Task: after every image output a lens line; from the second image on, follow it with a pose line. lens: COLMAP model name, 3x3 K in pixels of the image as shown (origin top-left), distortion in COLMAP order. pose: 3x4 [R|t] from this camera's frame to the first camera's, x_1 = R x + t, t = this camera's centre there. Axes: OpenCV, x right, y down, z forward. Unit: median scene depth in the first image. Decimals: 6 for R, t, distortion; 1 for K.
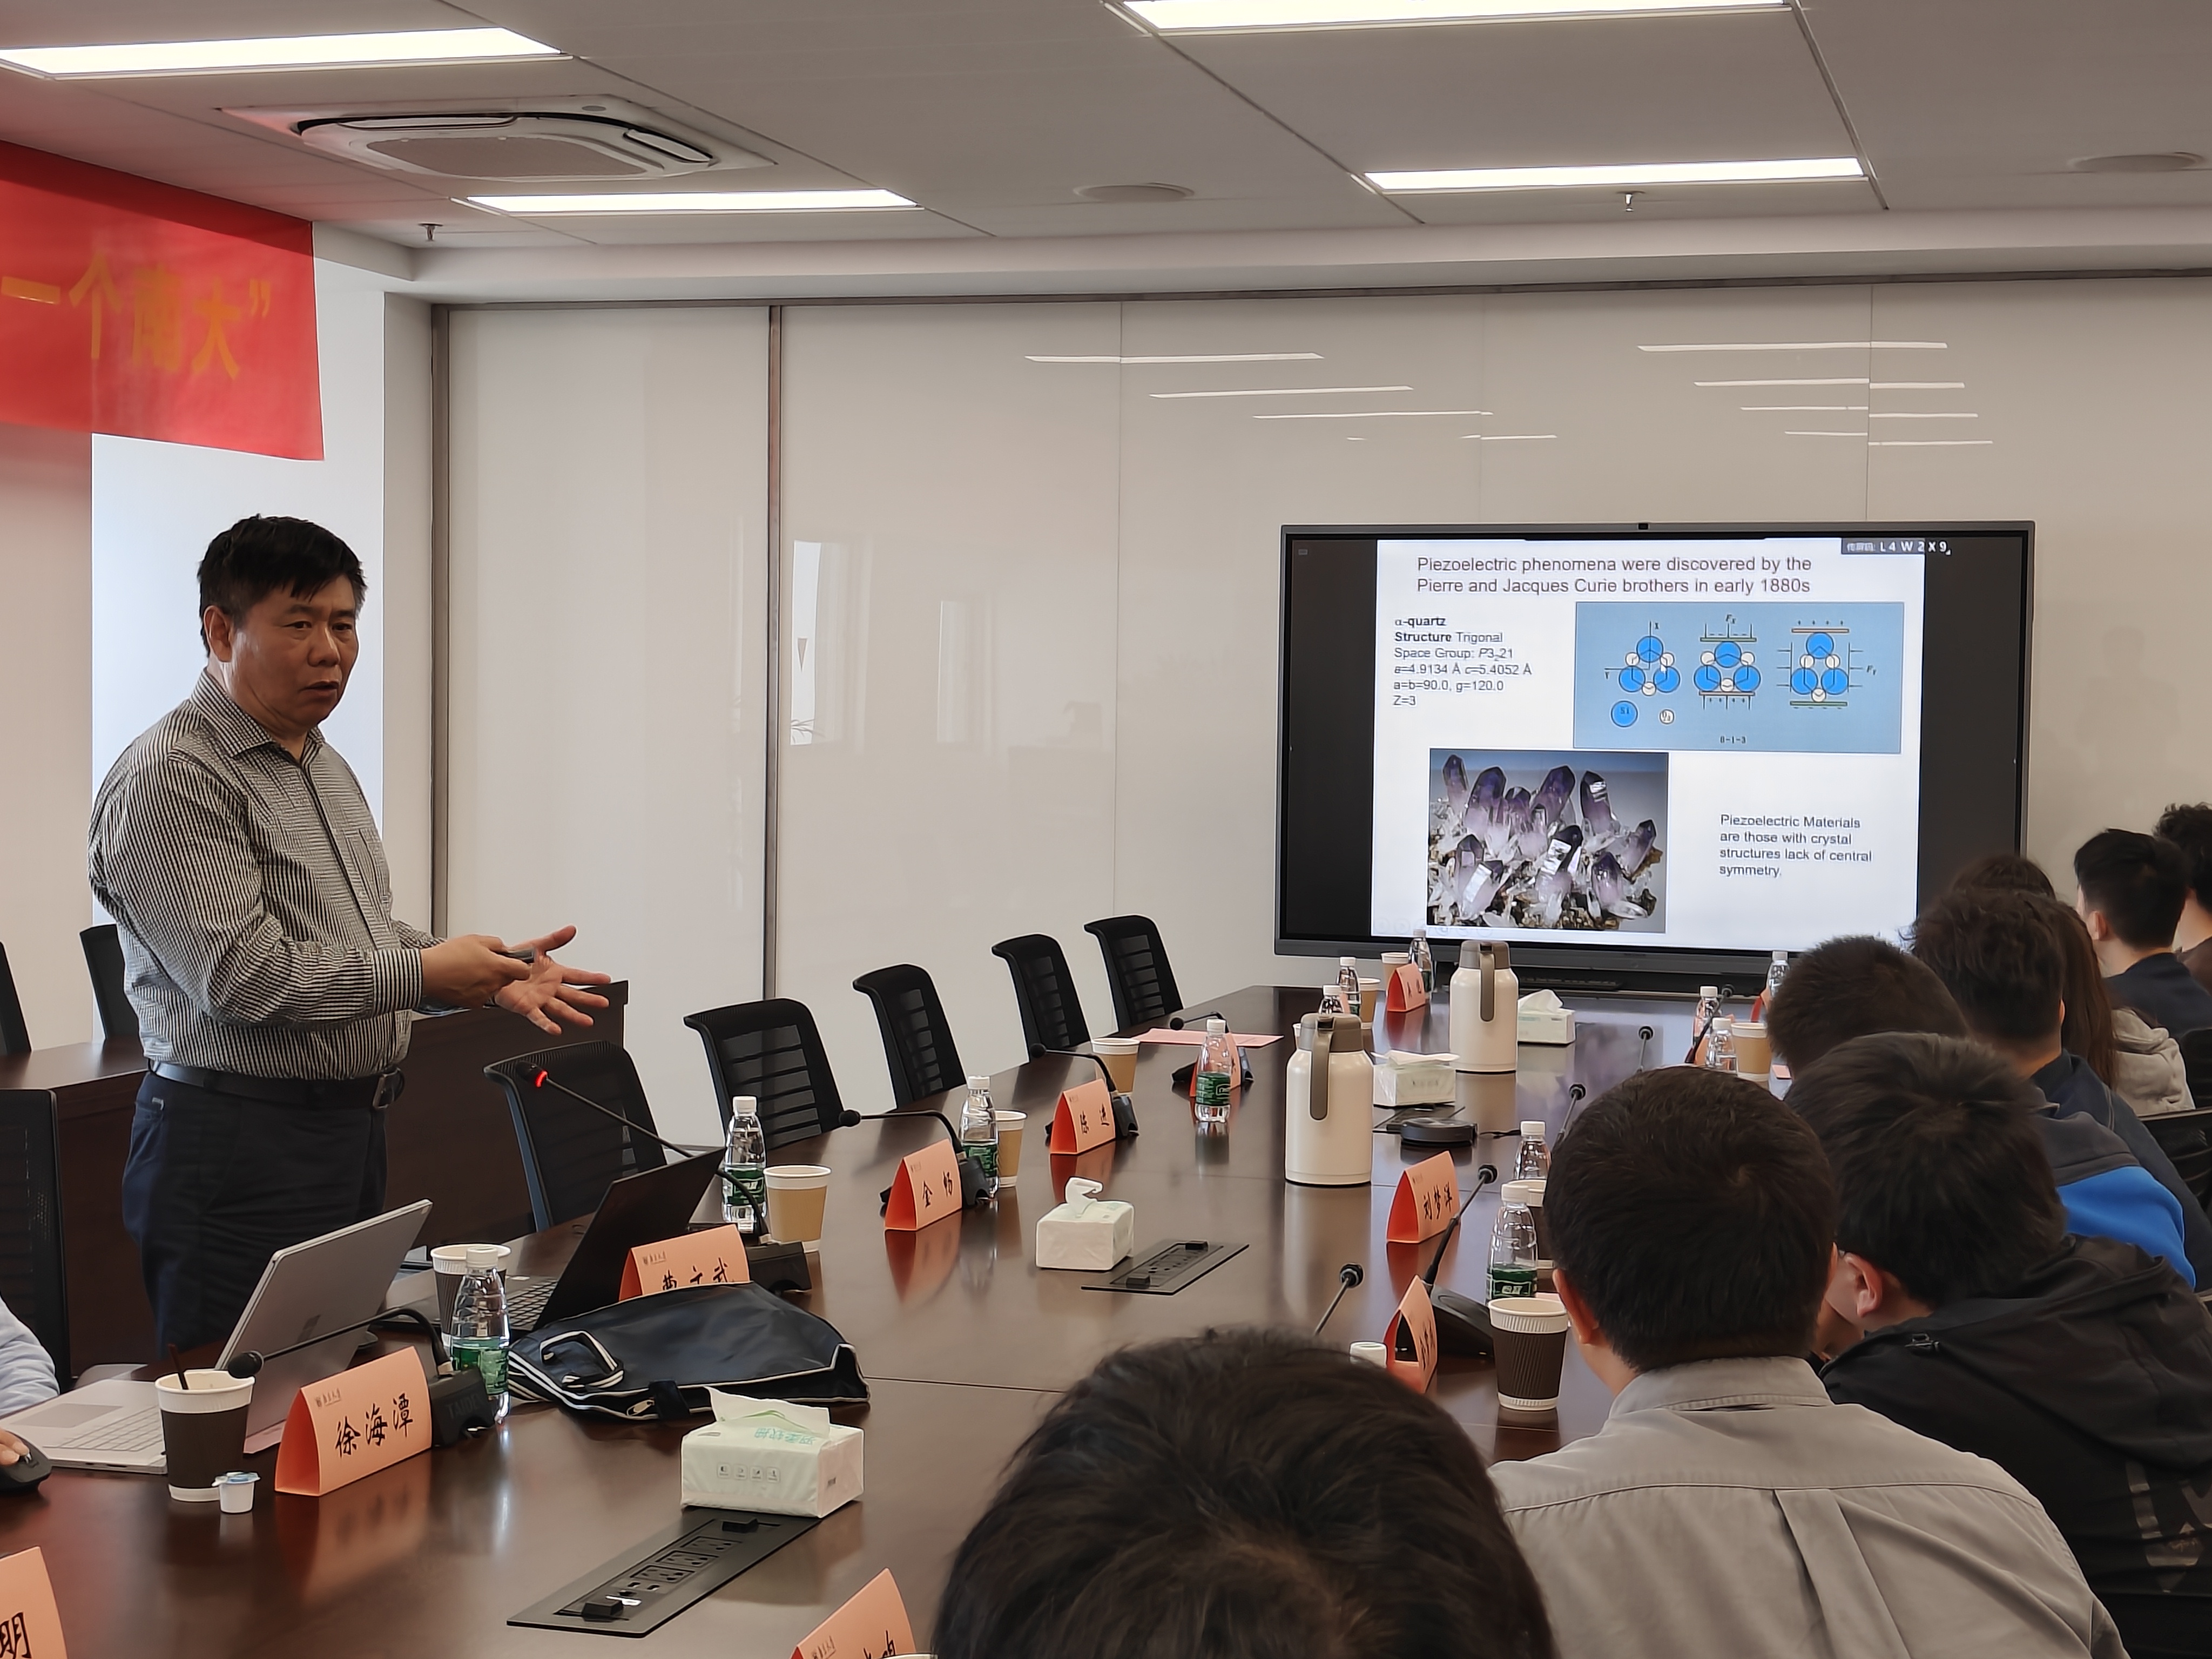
lens RADIAL K [[3337.3, 0, 1106.0], [0, 3337.3, 829.5], [0, 0, 1]] dist [0.078976, -0.143180]
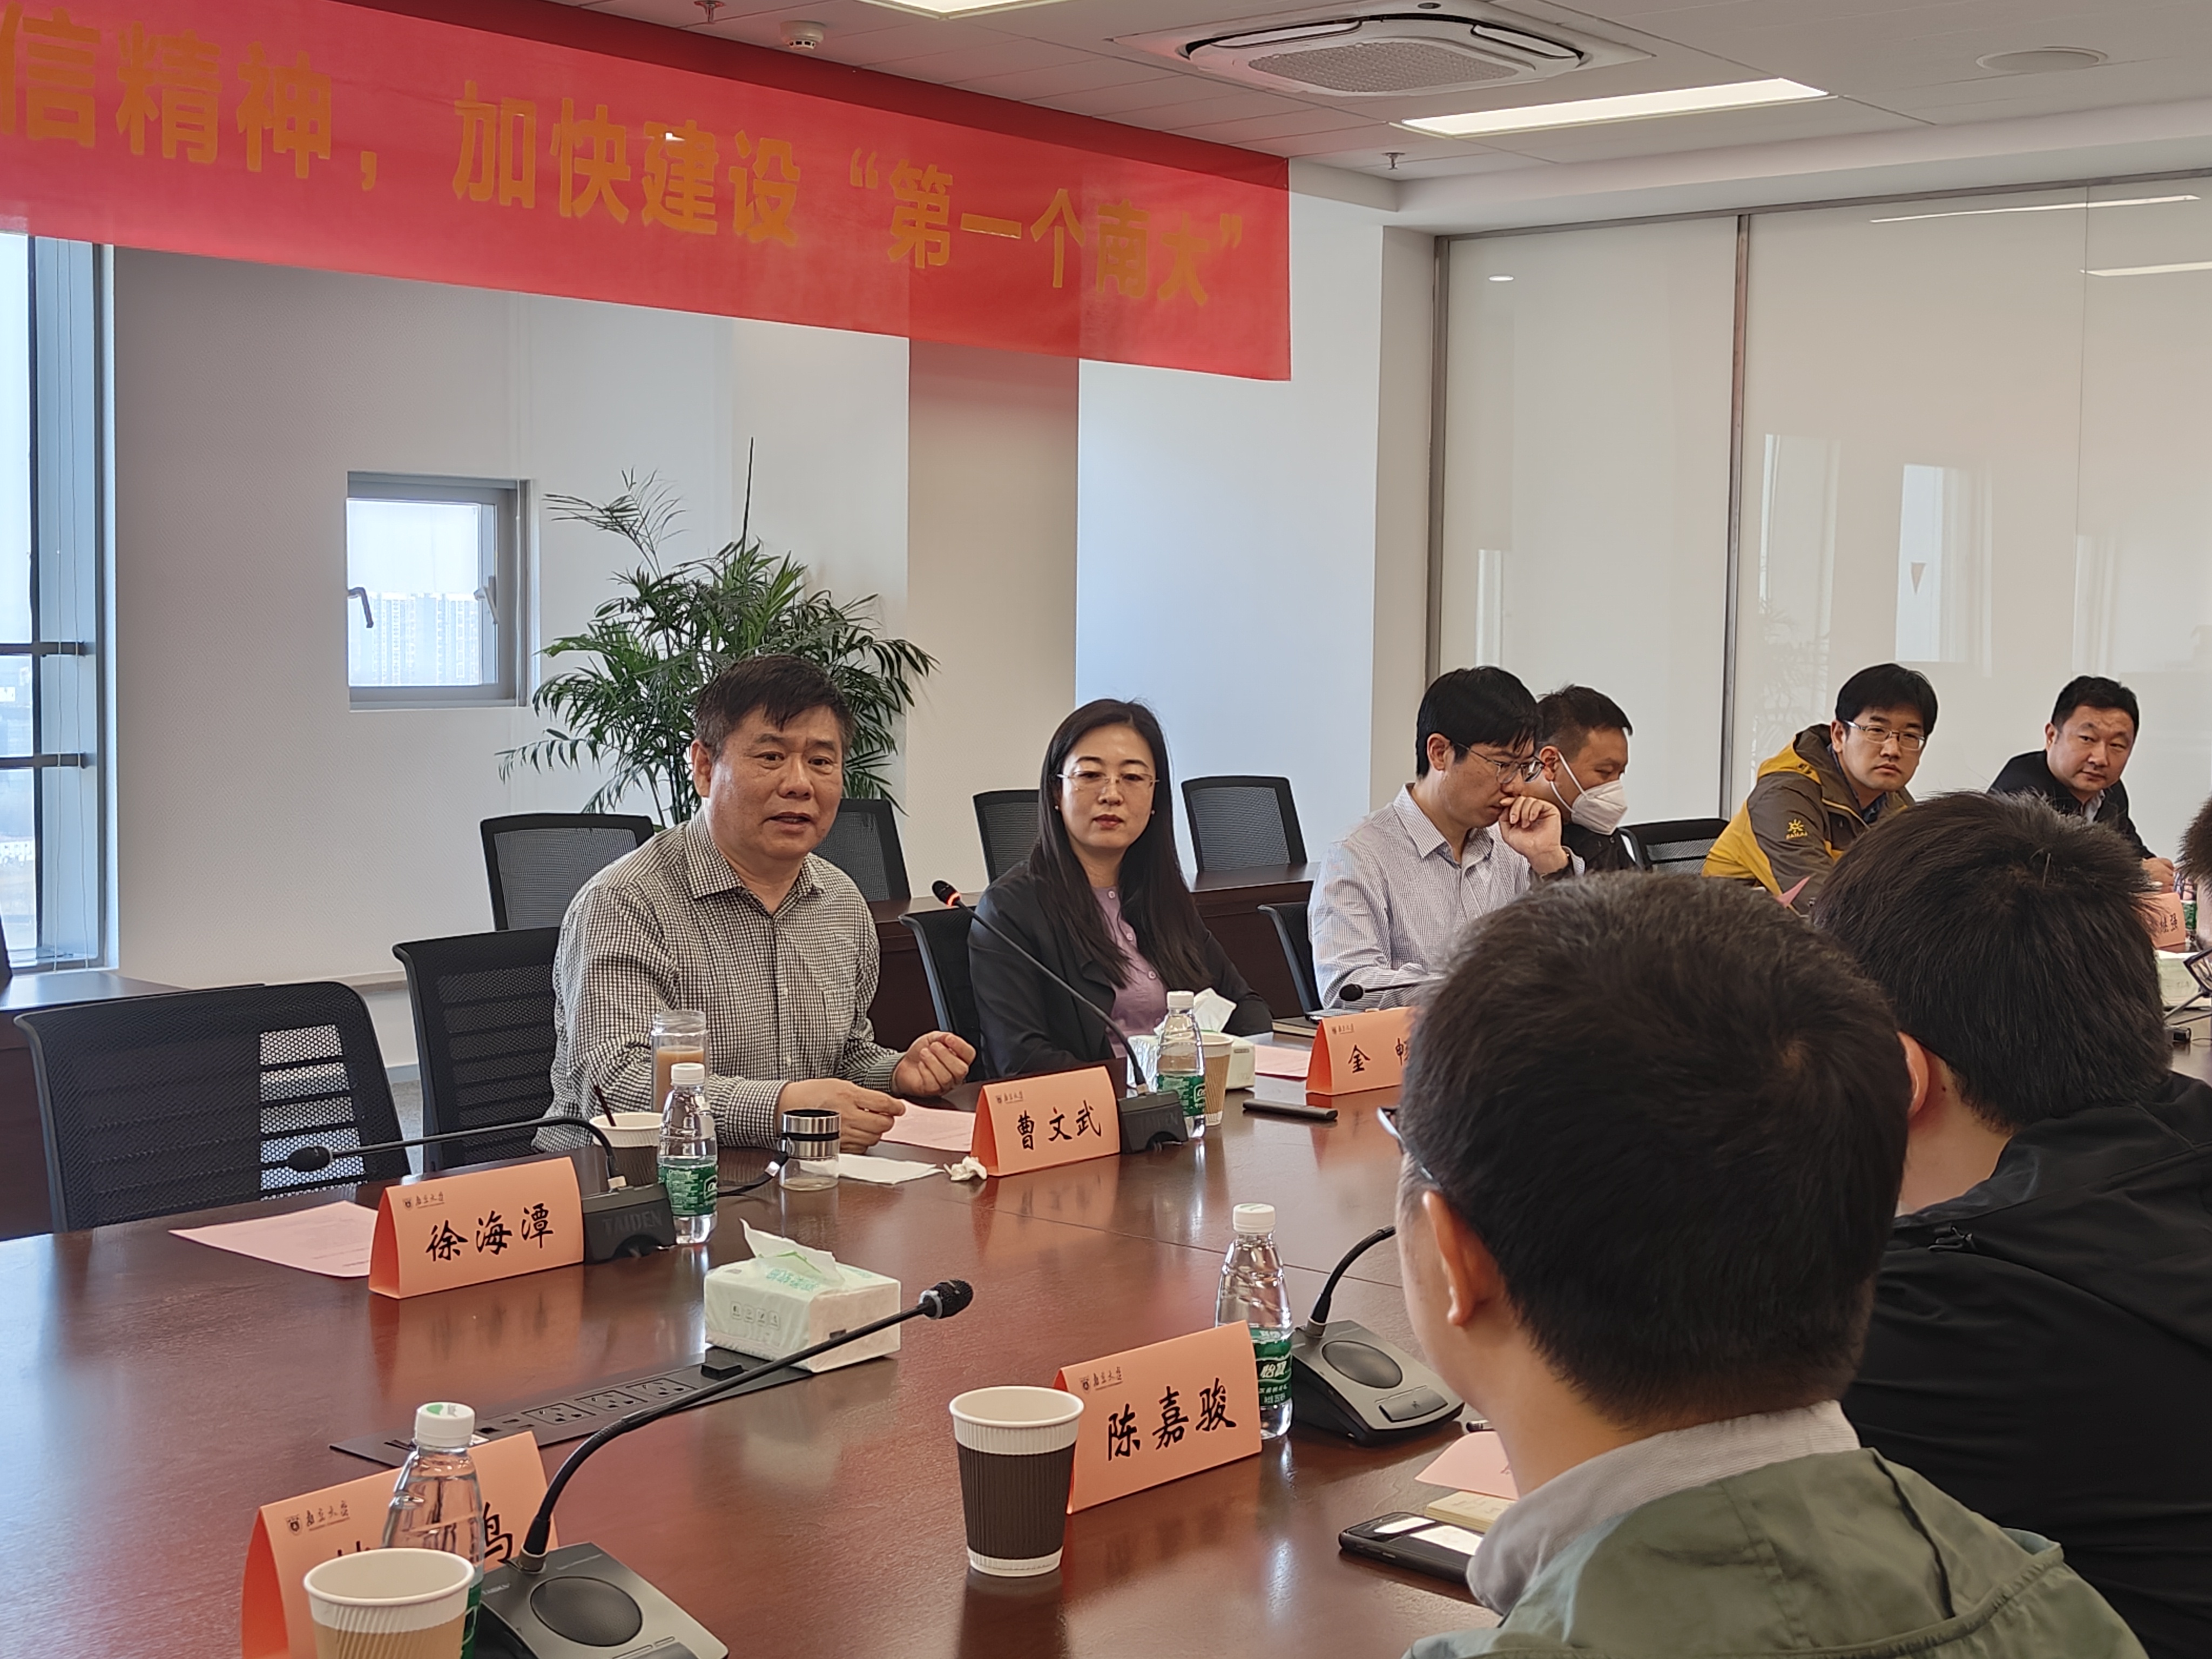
lens RADIAL K [[2928.4, 0, 1106.0], [0, 2928.4, 829.5], [0, 0, 1]] dist [0.126417, -0.433599]
pose [[0.914287, 0.027935, -0.404103, 0.108328], [-0.018625, 0.999463, 0.026950, 0.012466], [0.404639, -0.017114, 0.914316, 0.107547]]
